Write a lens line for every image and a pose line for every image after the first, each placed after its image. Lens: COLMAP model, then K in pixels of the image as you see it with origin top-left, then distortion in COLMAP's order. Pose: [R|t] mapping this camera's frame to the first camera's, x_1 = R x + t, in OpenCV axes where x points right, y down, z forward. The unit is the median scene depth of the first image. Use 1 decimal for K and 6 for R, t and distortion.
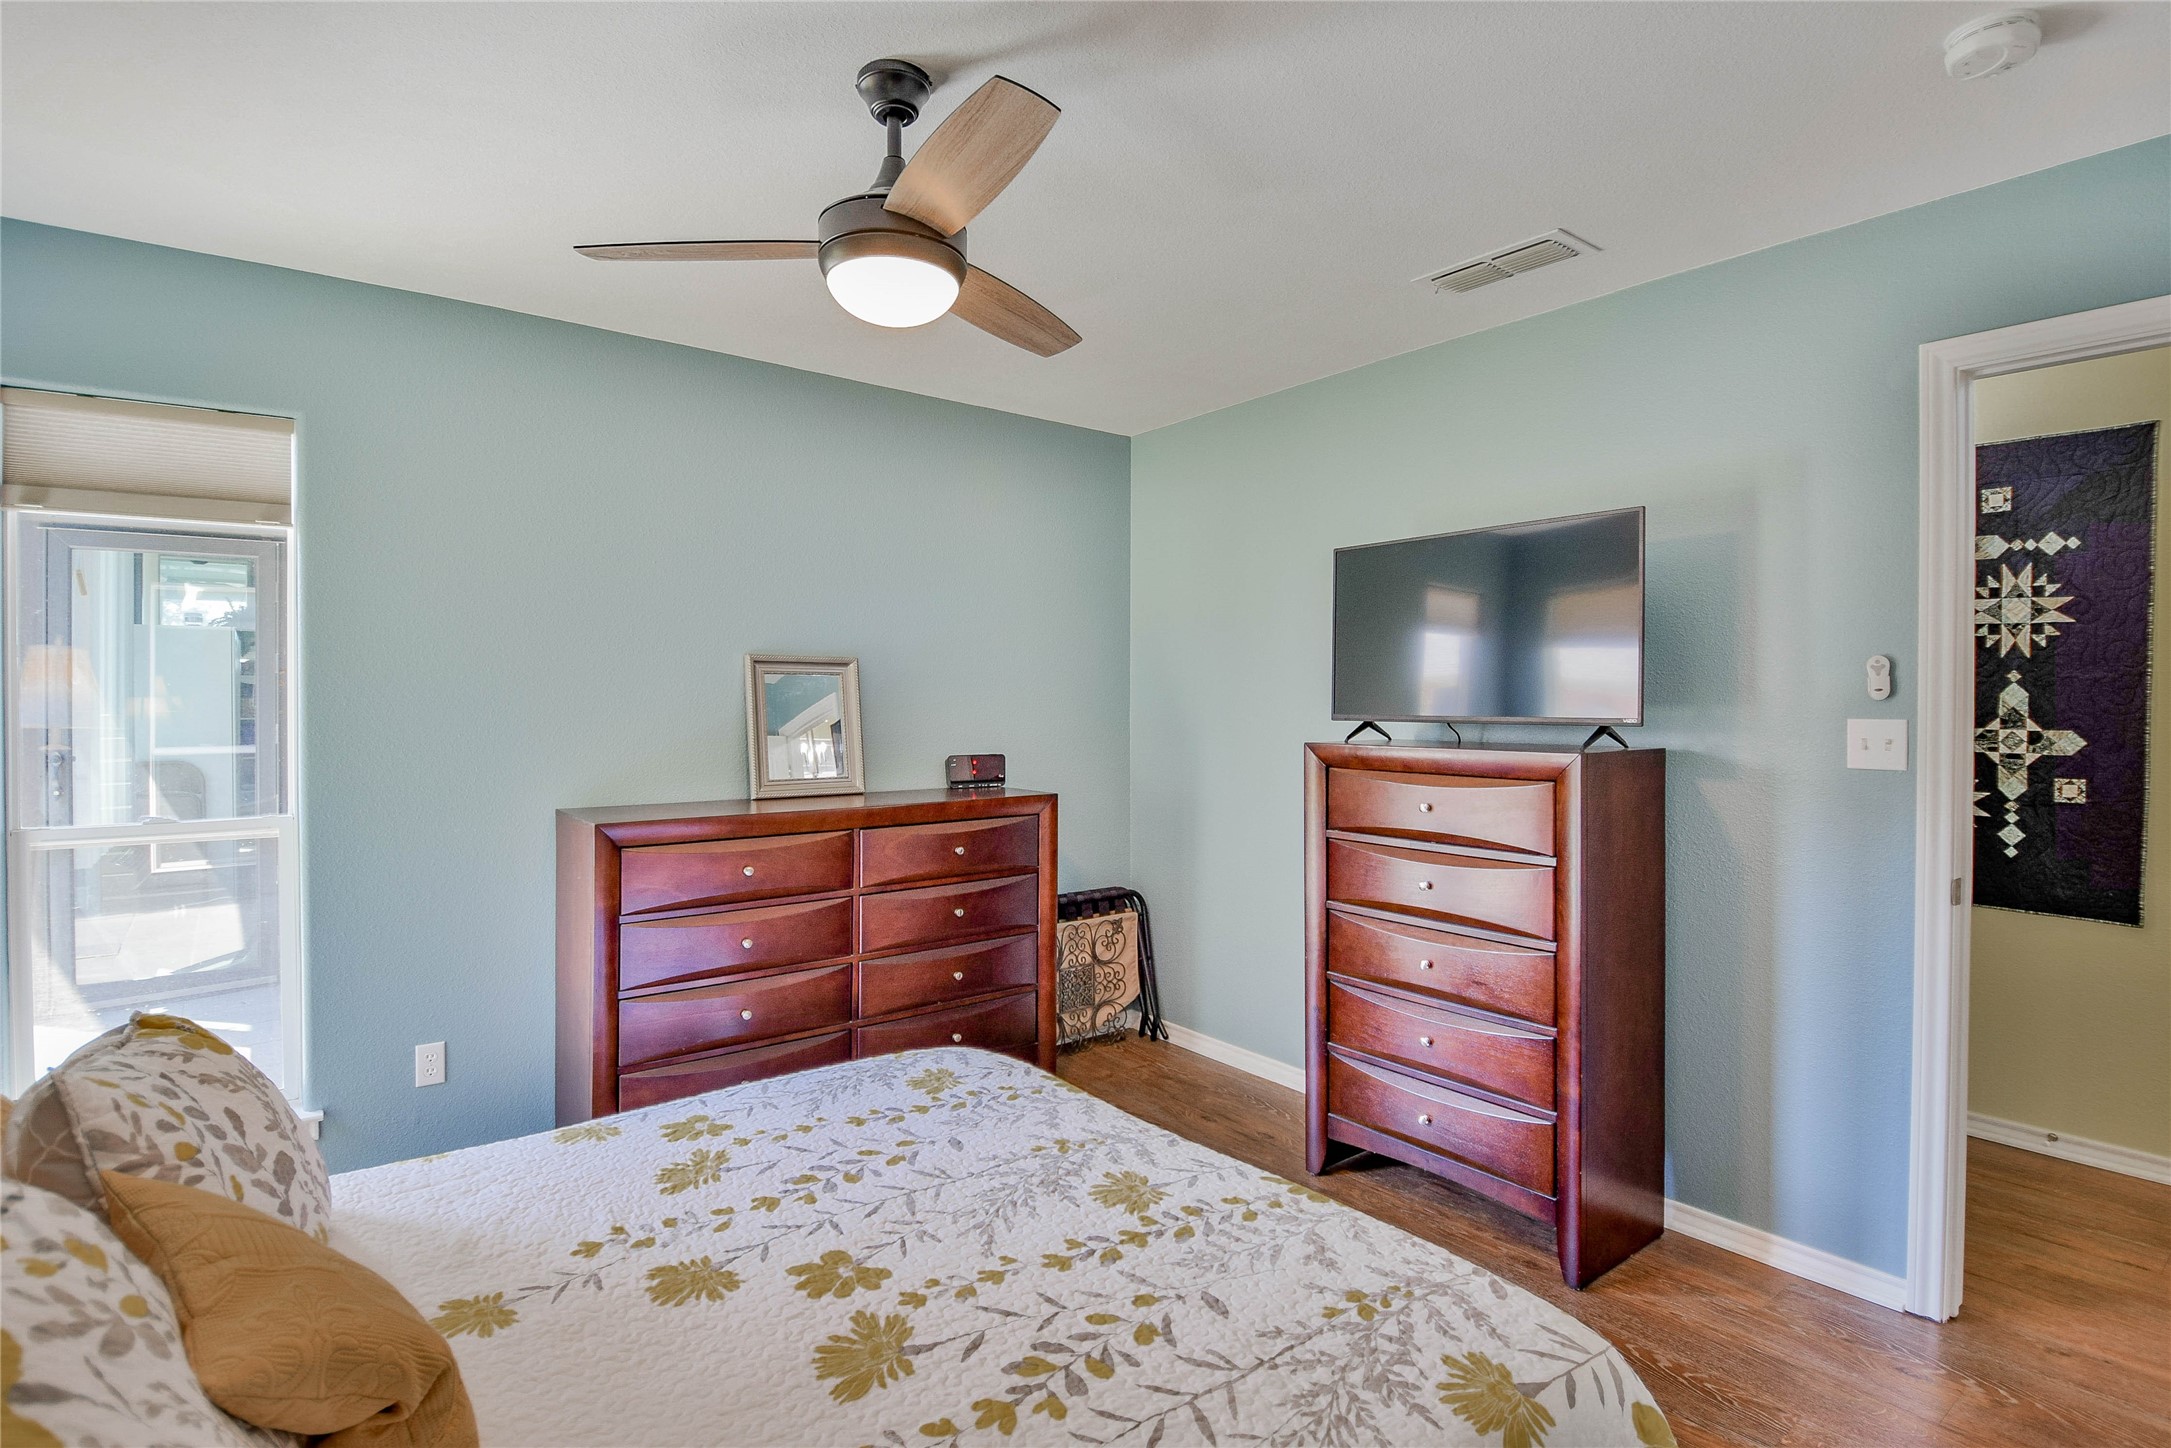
lens RADIAL K [[1101.0, 0, 1082.8], [0, 1101.0, 714.2], [0, 0, 1]] dist [-0.000315, -0.000040]
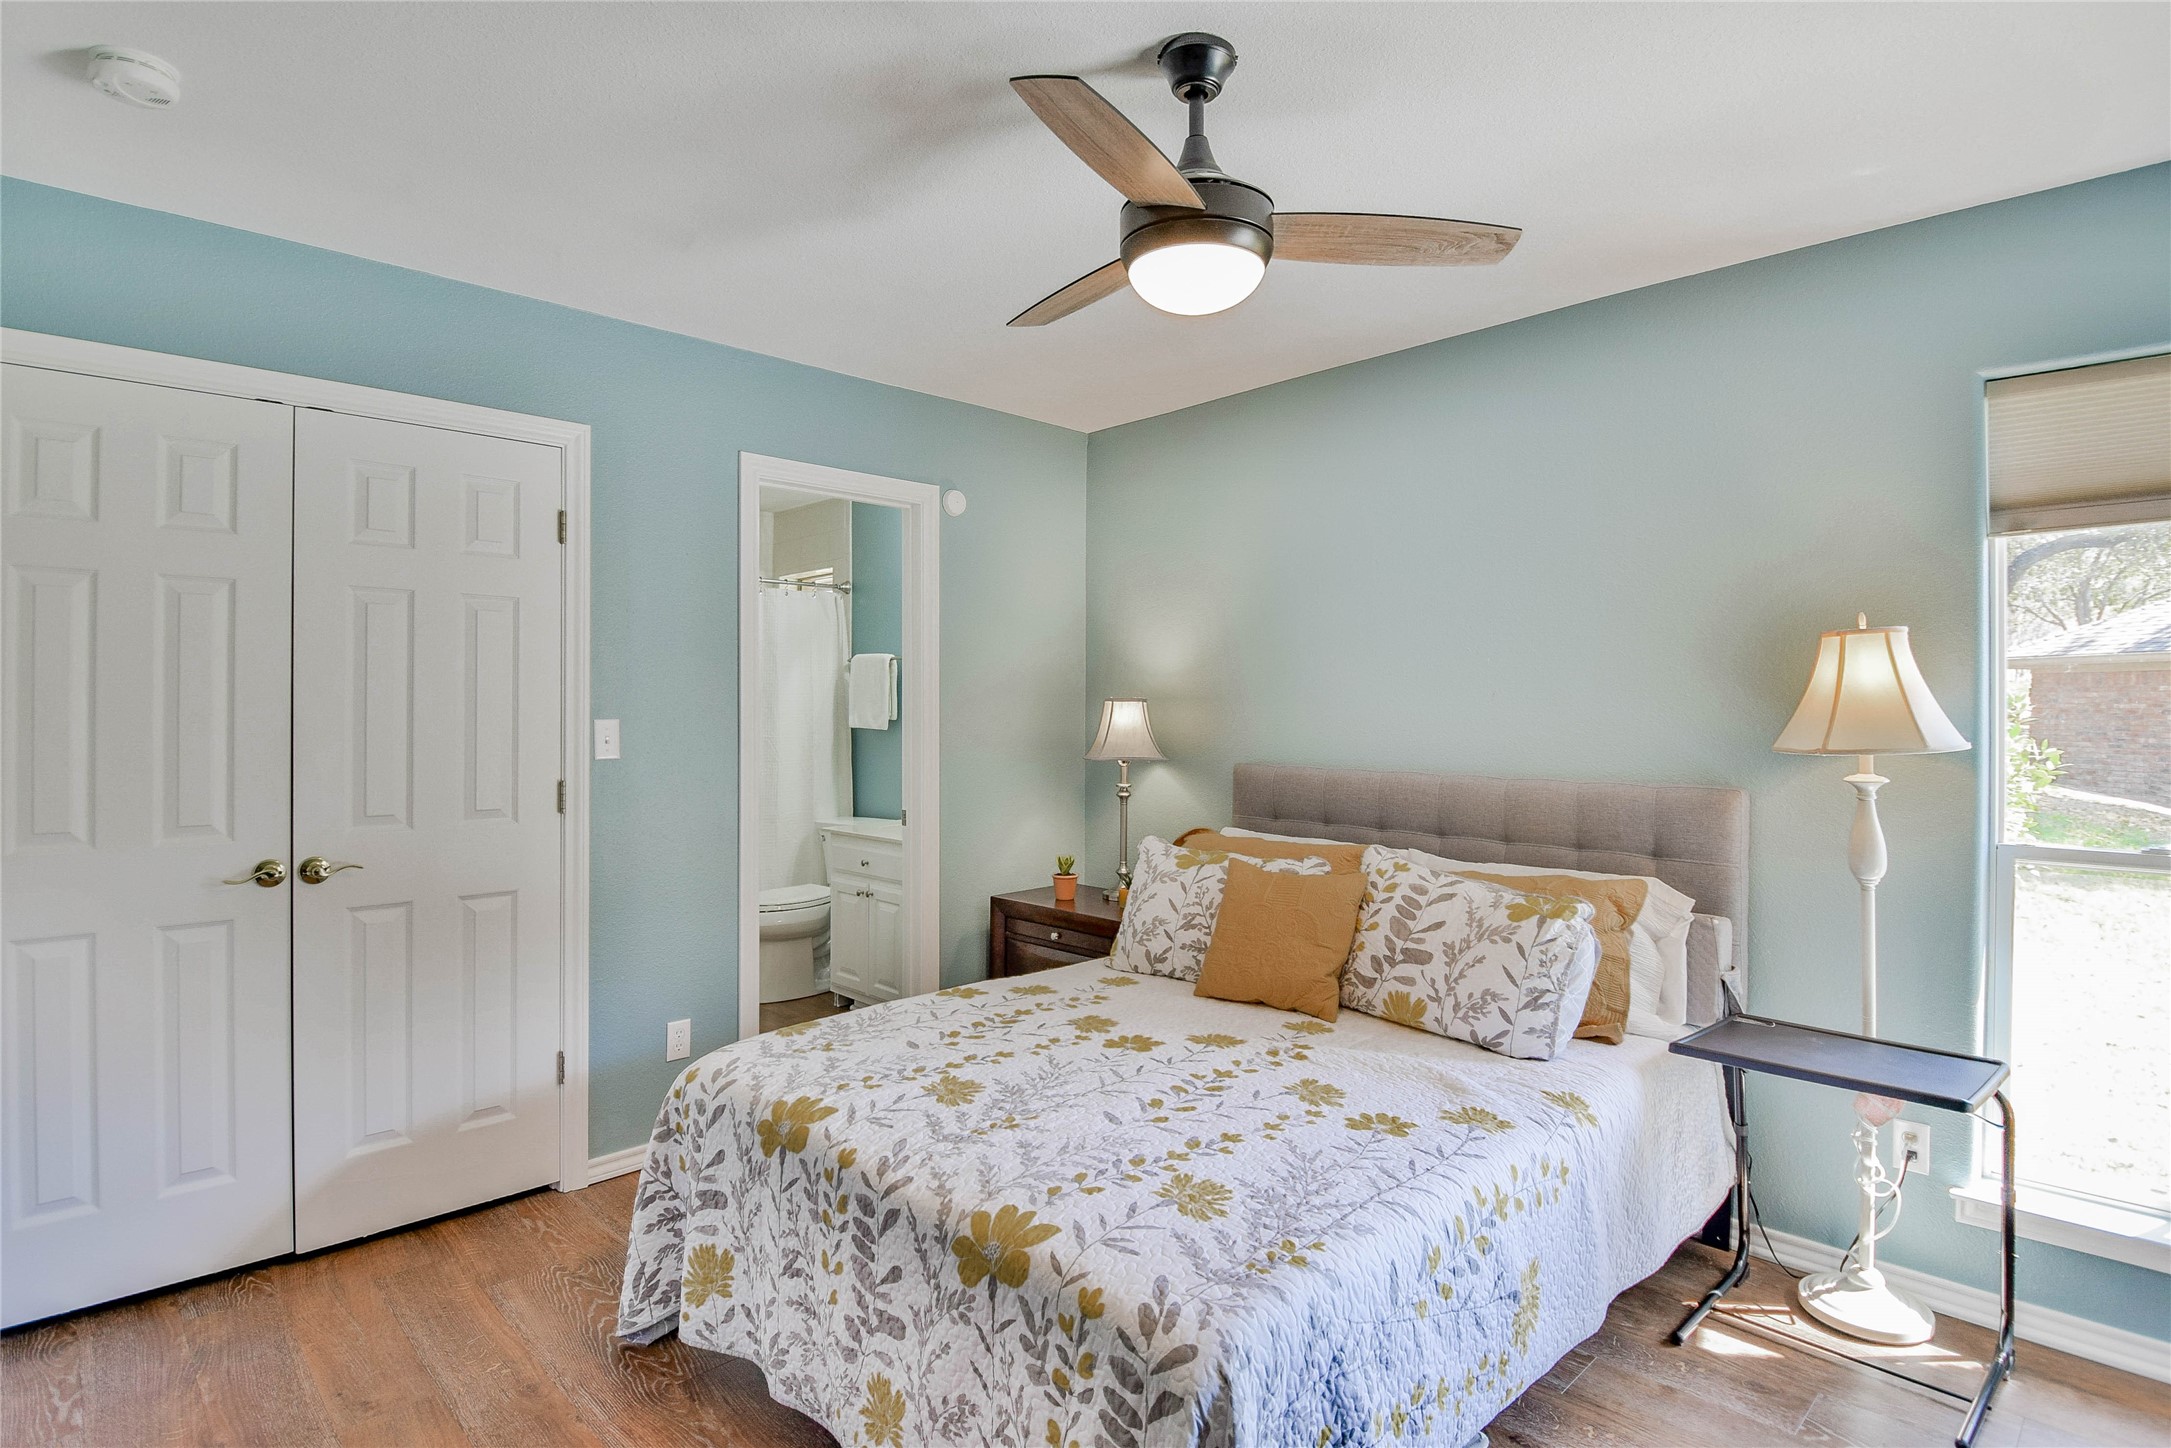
lens RADIAL K [[1101.0, 0, 1088.4], [0, 1101.0, 727.5], [0, 0, 1]] dist [-0.000315, -0.000040]
pose [[-0.994137, -0.001987, -0.108112, 0.027149], [-0.003261, 0.999927, 0.011604, 0.004603], [0.108081, 0.011888, -0.994071, 2.405624]]
